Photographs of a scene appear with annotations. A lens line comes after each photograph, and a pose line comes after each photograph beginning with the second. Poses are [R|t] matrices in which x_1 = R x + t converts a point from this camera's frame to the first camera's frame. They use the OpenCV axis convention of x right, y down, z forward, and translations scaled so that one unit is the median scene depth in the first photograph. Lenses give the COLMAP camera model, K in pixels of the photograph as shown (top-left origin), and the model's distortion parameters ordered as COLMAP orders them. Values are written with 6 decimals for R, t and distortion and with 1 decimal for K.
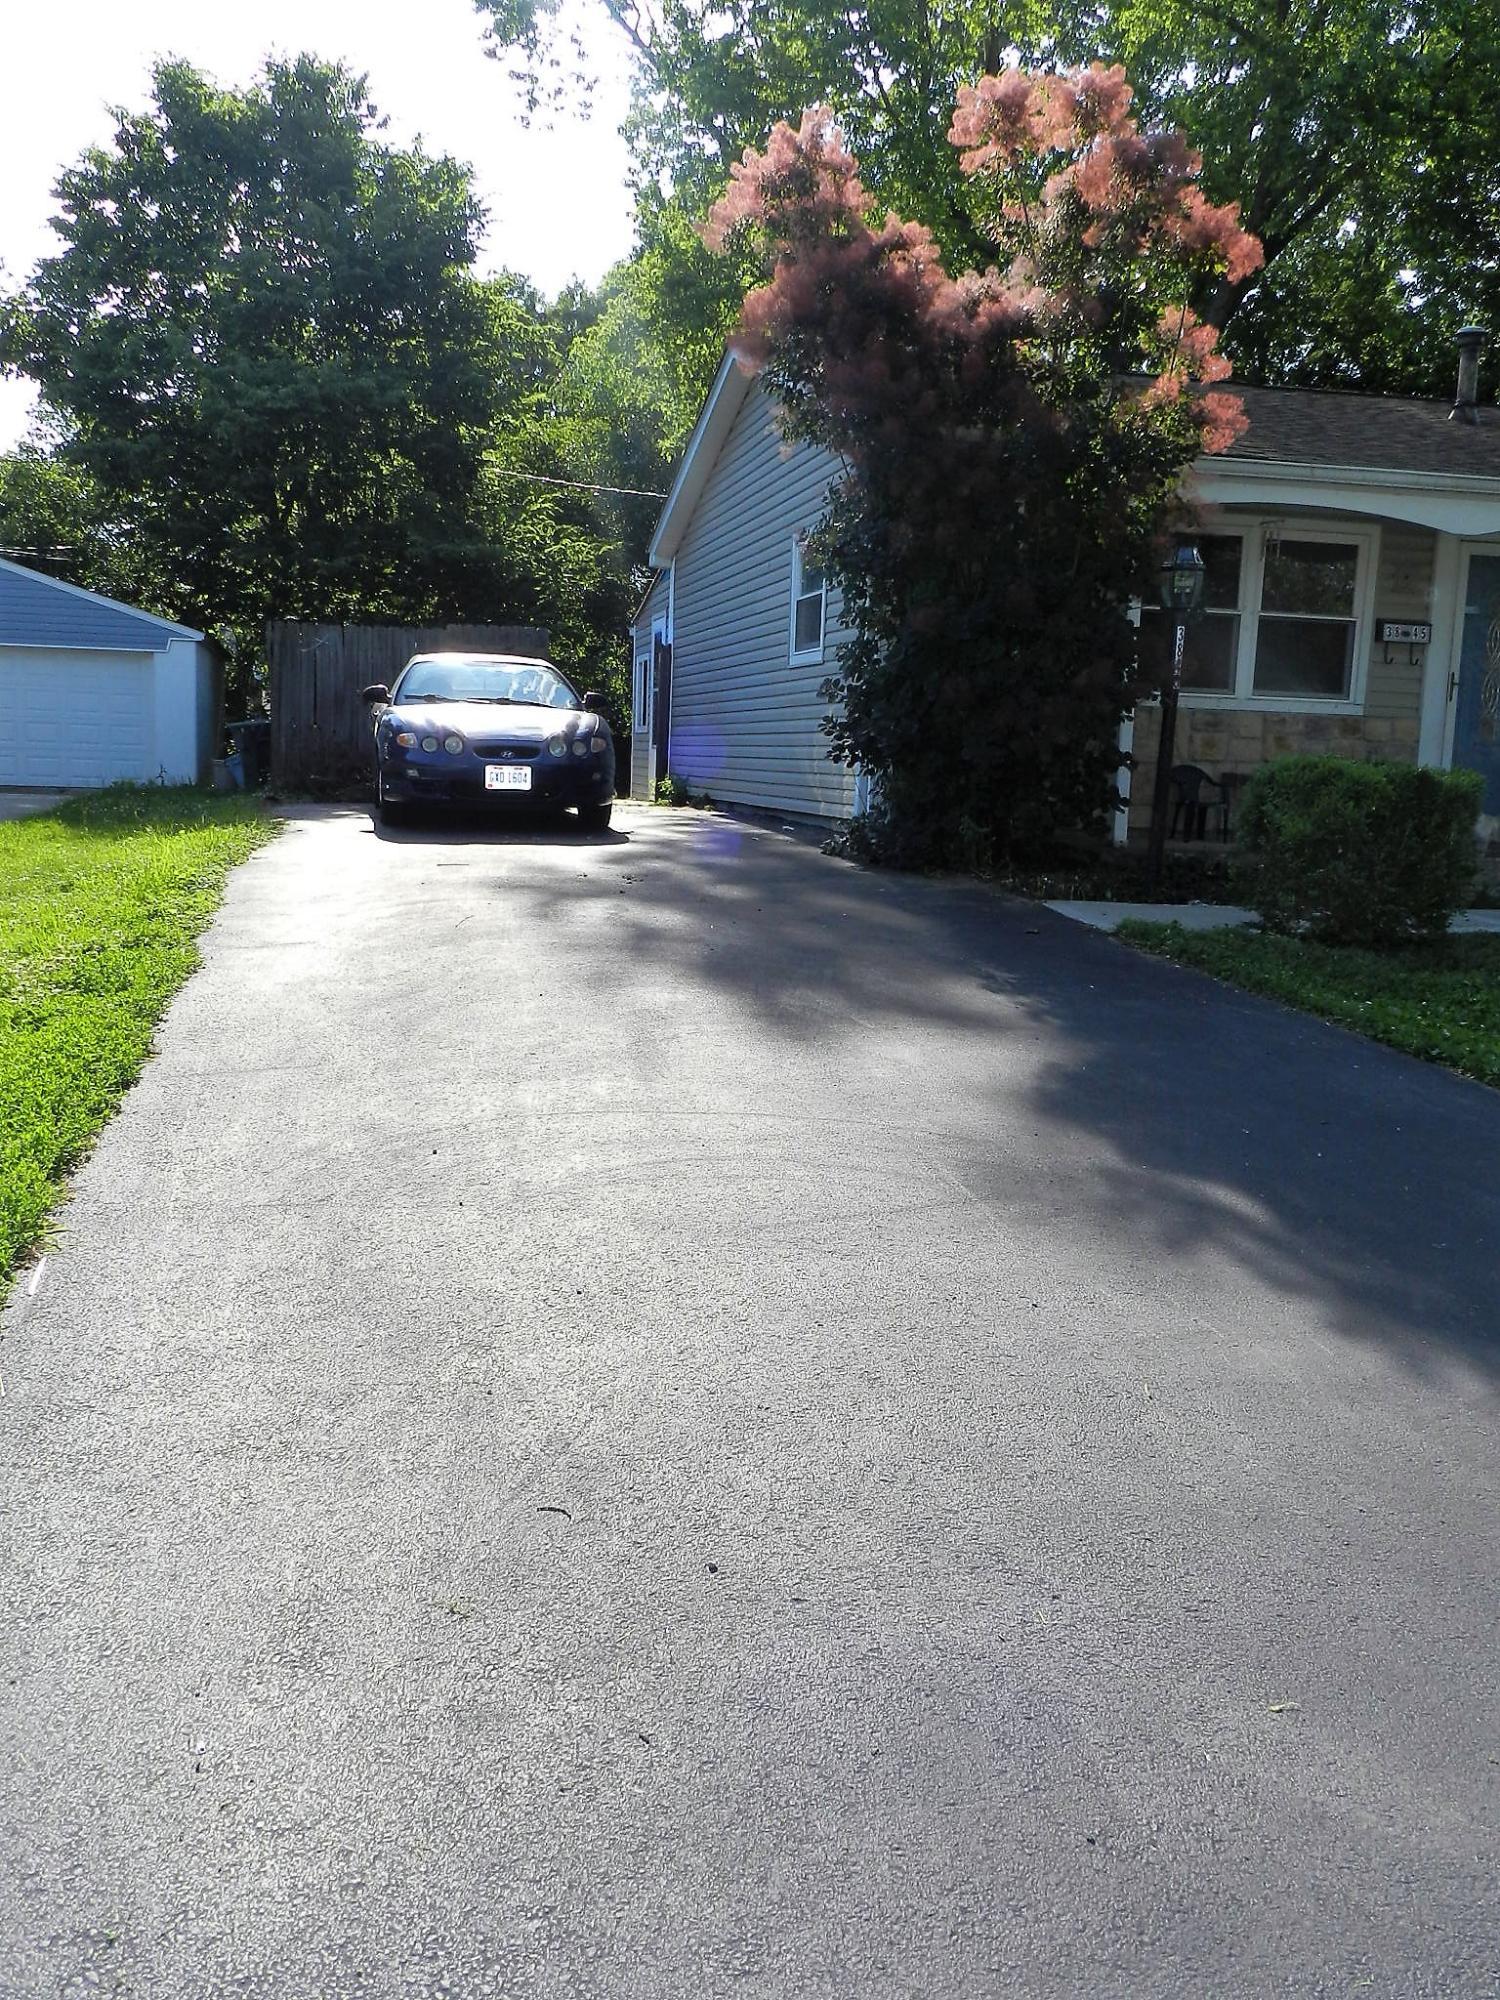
lens RADIAL K [[1573.4, 0, 750.0], [0, 1573.4, 1000.0], [0, 0, 1]] dist [0.011621, -0.001131]
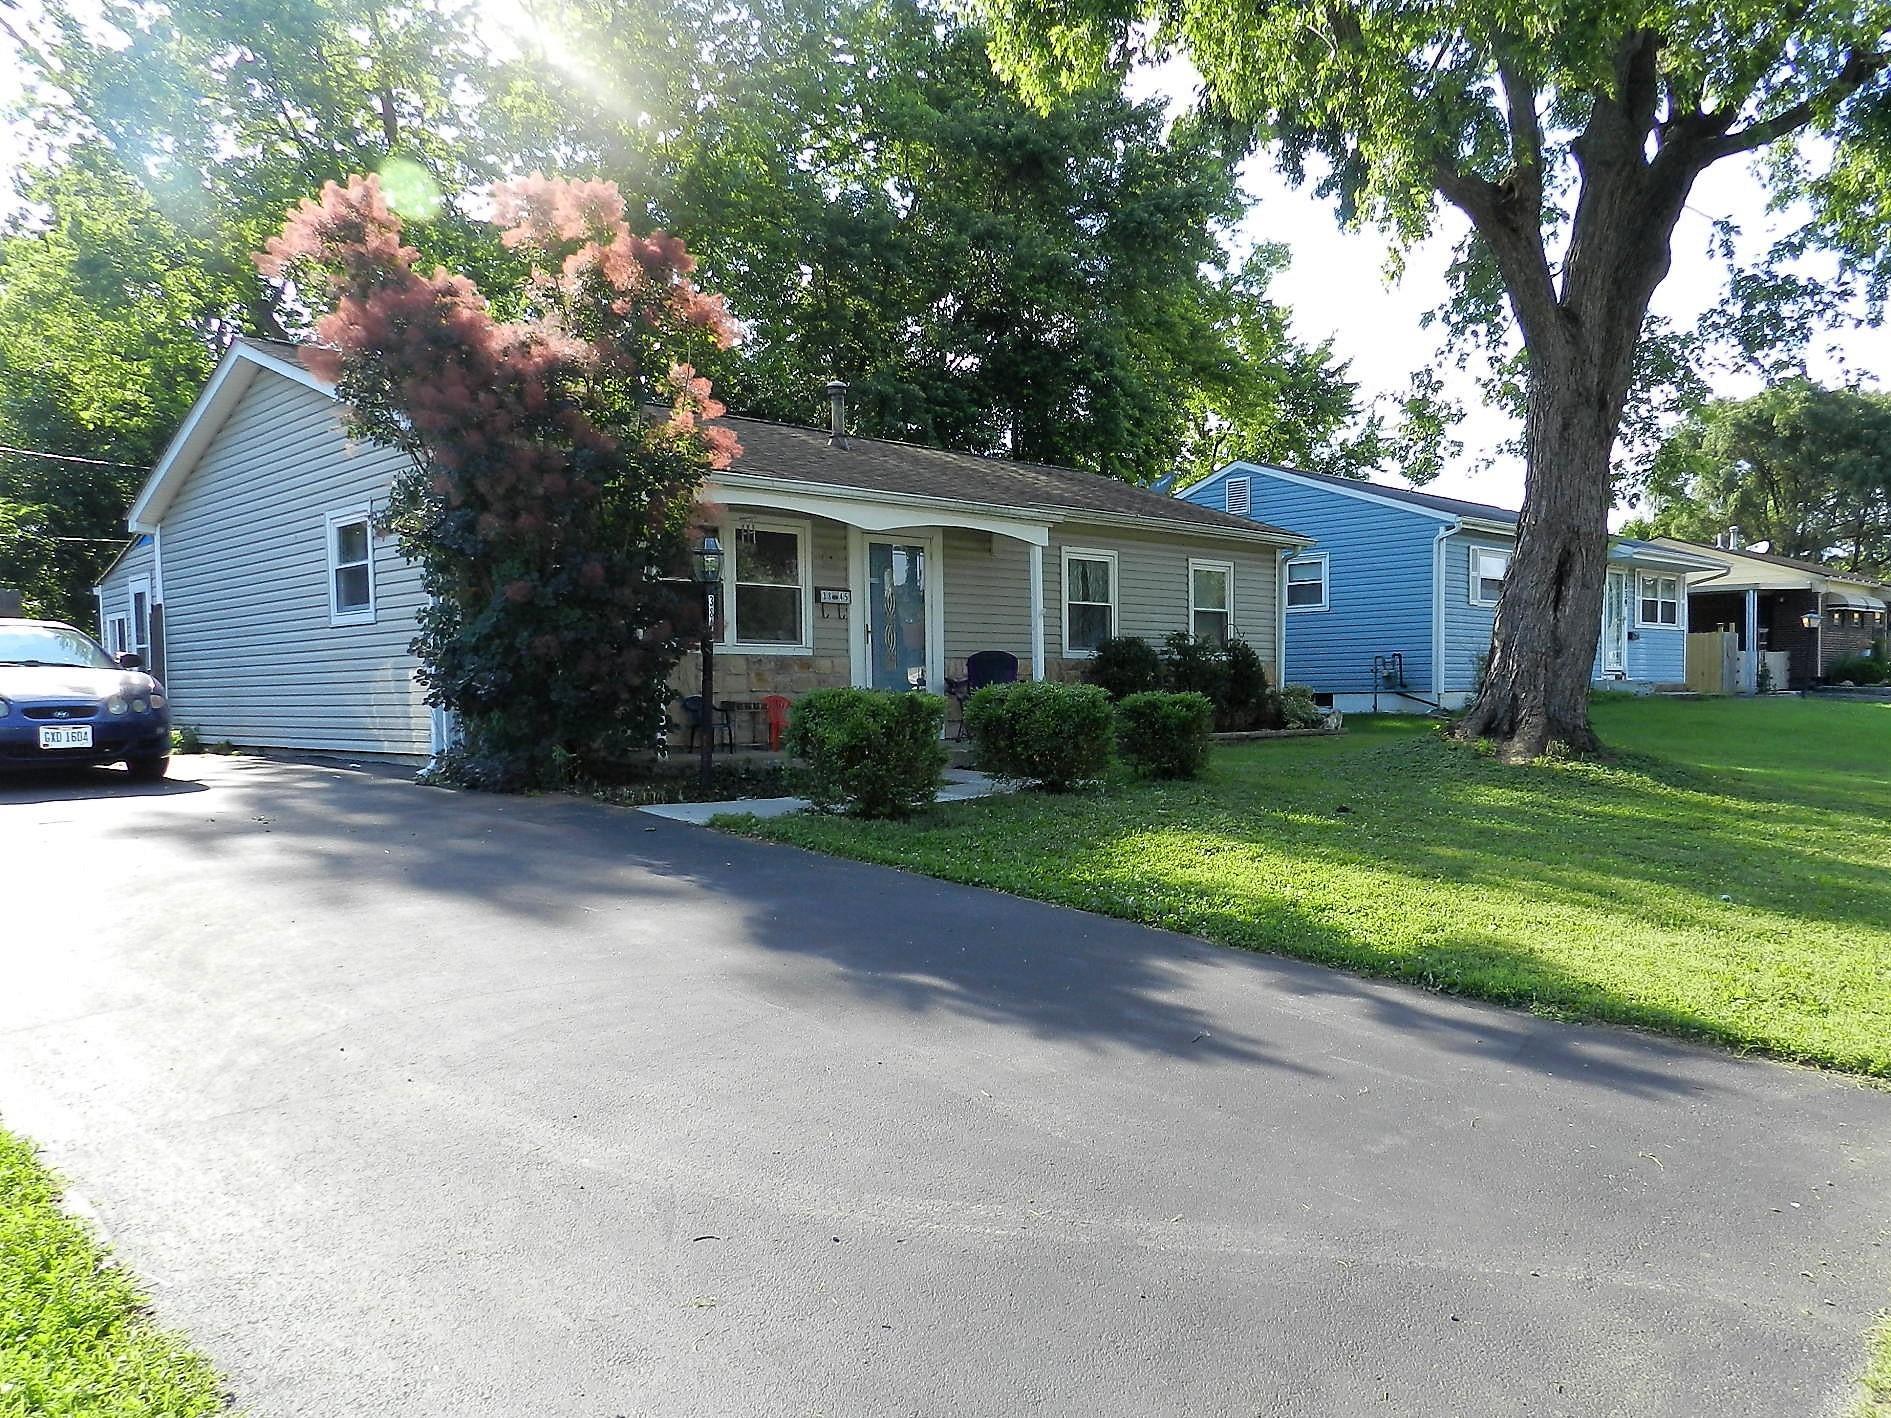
lens RADIAL K [[1306.7, 0, 945.7], [0, 1306.7, 768.0], [0, 0, 1]] dist [0.022257, -0.008569]
pose [[0.862919, -0.071560, 0.500249, -0.118637], [0.117417, 0.991223, -0.060749, -0.000133], [-0.491511, 0.111159, 0.863748, -0.042797]]
